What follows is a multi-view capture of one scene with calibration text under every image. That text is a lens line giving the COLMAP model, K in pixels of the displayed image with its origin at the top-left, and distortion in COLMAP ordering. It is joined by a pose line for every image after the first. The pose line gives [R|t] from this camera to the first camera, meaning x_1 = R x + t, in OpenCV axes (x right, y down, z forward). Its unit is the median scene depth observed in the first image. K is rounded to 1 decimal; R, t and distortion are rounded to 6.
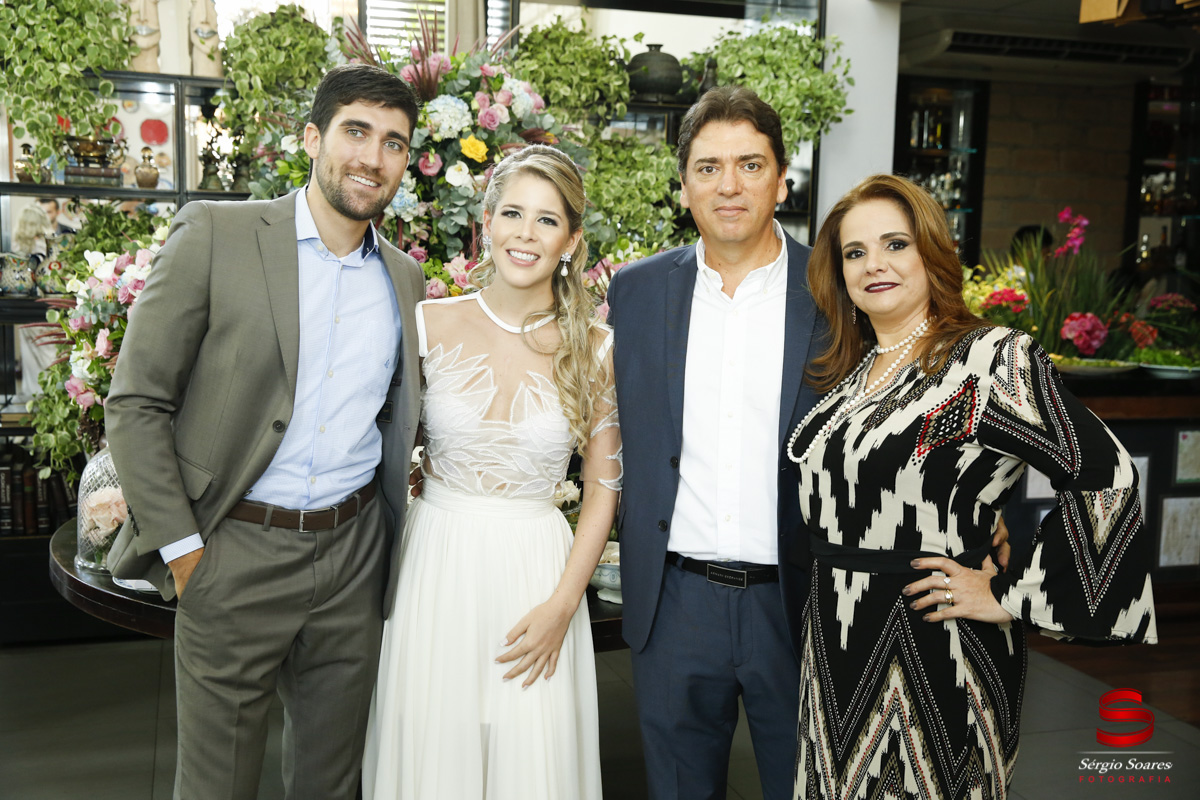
lens RADIAL K [[1352.5, 0, 599.9], [0, 1352.5, 405.0], [0, 0, 1]] dist [0.016414, 0.148865]
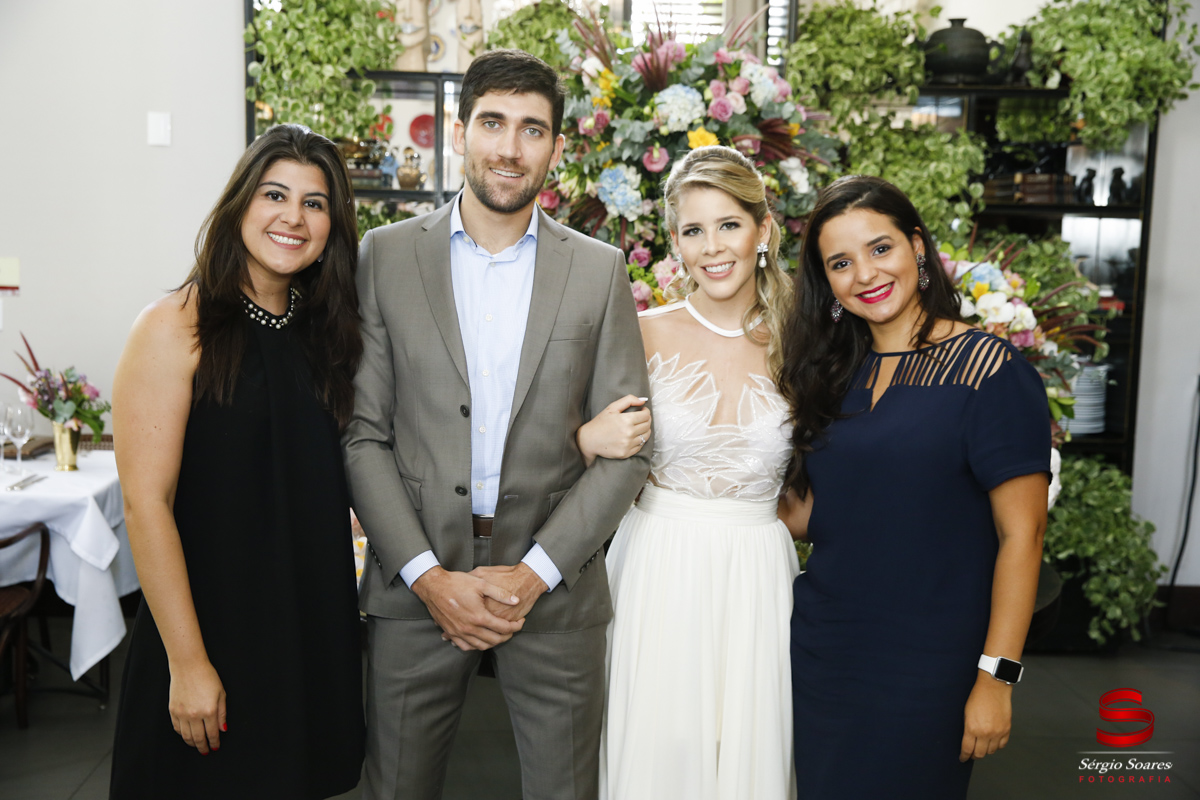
lens RADIAL K [[1499.6, 0, 596.4], [0, 1499.6, 402.2], [0, 0, 1]] dist [0.055924, 0.114682]
pose [[0.967965, 0.024980, -0.249839, 0.071607], [-0.028800, 0.999517, -0.011648, 0.002361], [0.249428, 0.018470, 0.968217, -0.009133]]
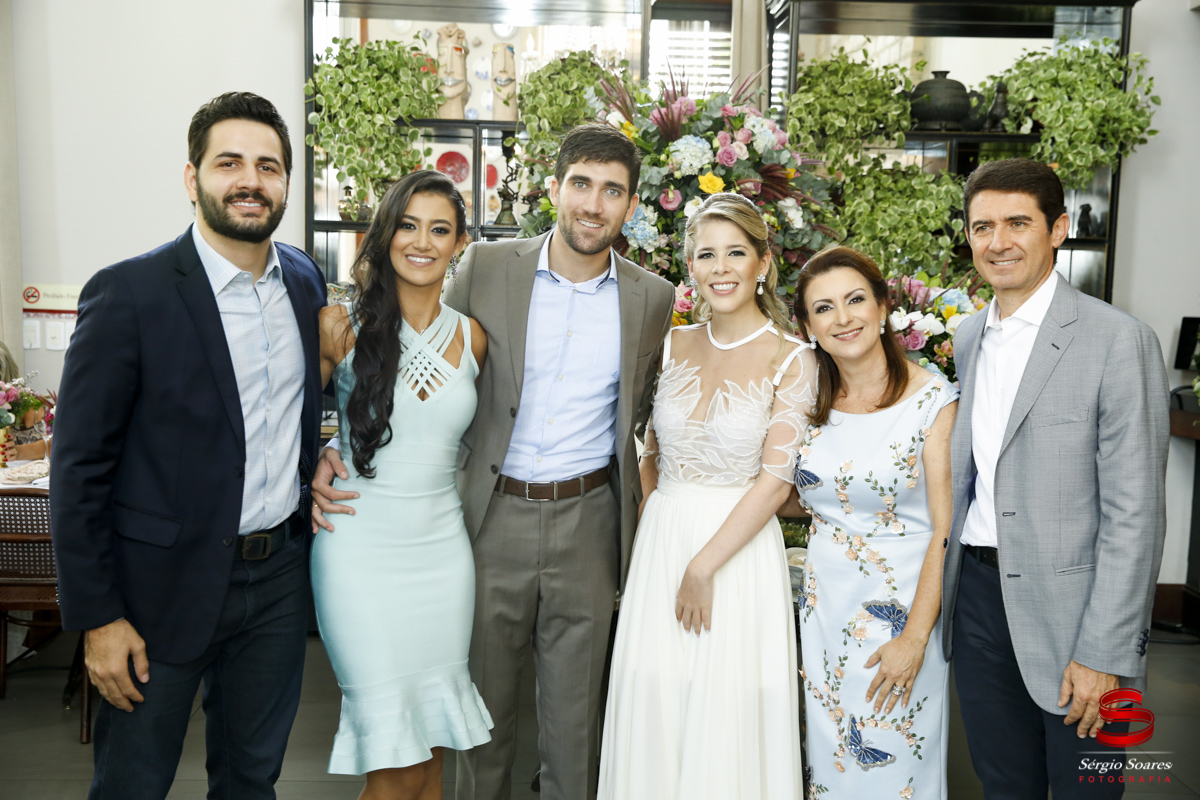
lens RADIAL K [[1478.1, 0, 594.7], [0, 1478.1, 403.0], [0, 0, 1]] dist [0.052903, 0.111613]
pose [[0.965314, 0.021066, -0.260240, 0.092829], [-0.029704, 0.999129, -0.029305, 0.015610], [0.259396, 0.036019, 0.965099, -0.111609]]
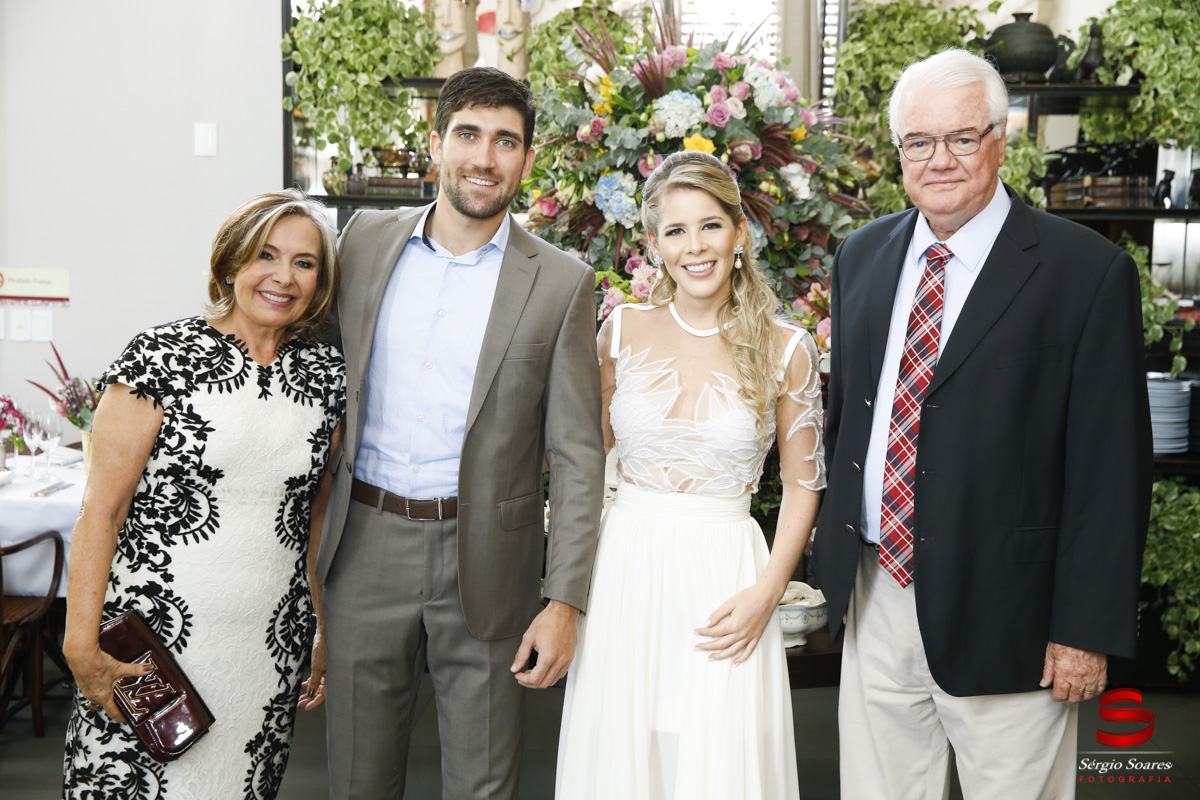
lens RADIAL K [[1641.0, 0, 593.9], [0, 1641.0, 400.7], [0, 0, 1]] dist [0.095541, 0.081795]
pose [[0.938418, 0.025248, -0.344578, 0.167039], [-0.036578, 0.998982, -0.026416, 0.010153], [0.343560, 0.037393, 0.938386, -0.047259]]
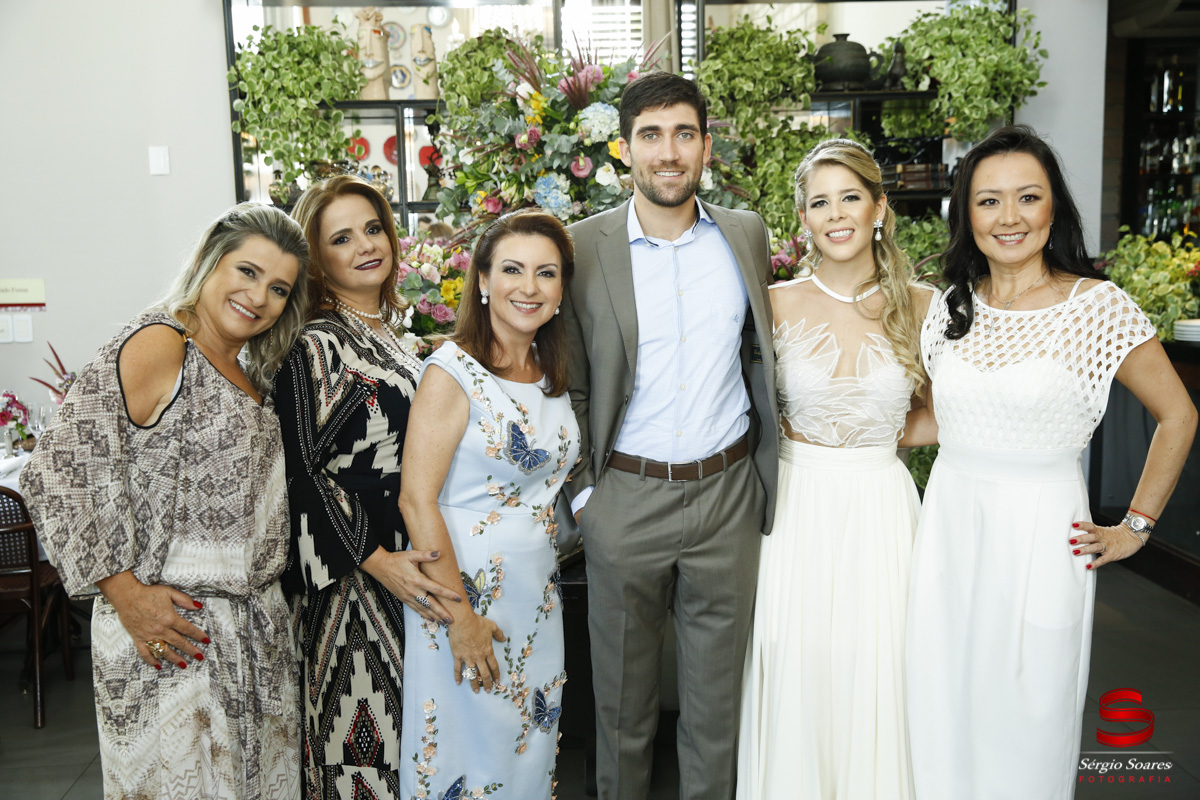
lens RADIAL K [[1327.7, 0, 598.1], [0, 1327.7, 403.1], [0, 0, 1]] dist [0.008432, 0.147000]
pose [[0.973518, -0.020876, -0.227655, 0.093774], [0.022495, 0.999737, 0.004519, 0.006798], [0.227501, -0.009520, 0.973731, -0.035708]]
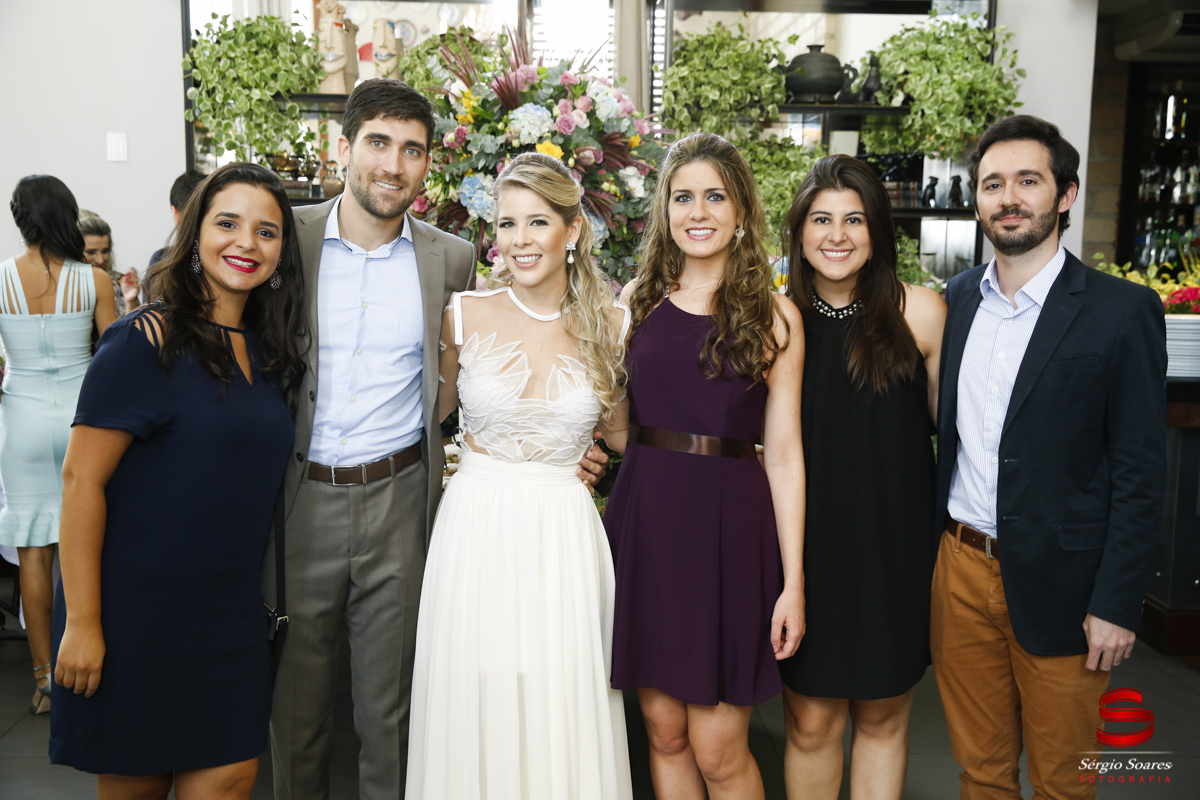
lens RADIAL K [[1352.5, 0, 599.9], [0, 1352.5, 405.0], [0, 0, 1]] dist [0.016414, 0.148865]
pose [[0.967943, 0.019544, -0.250407, 0.157460], [-0.021130, 0.999770, -0.003646, 0.008555], [0.250278, 0.008821, 0.968134, -0.013078]]
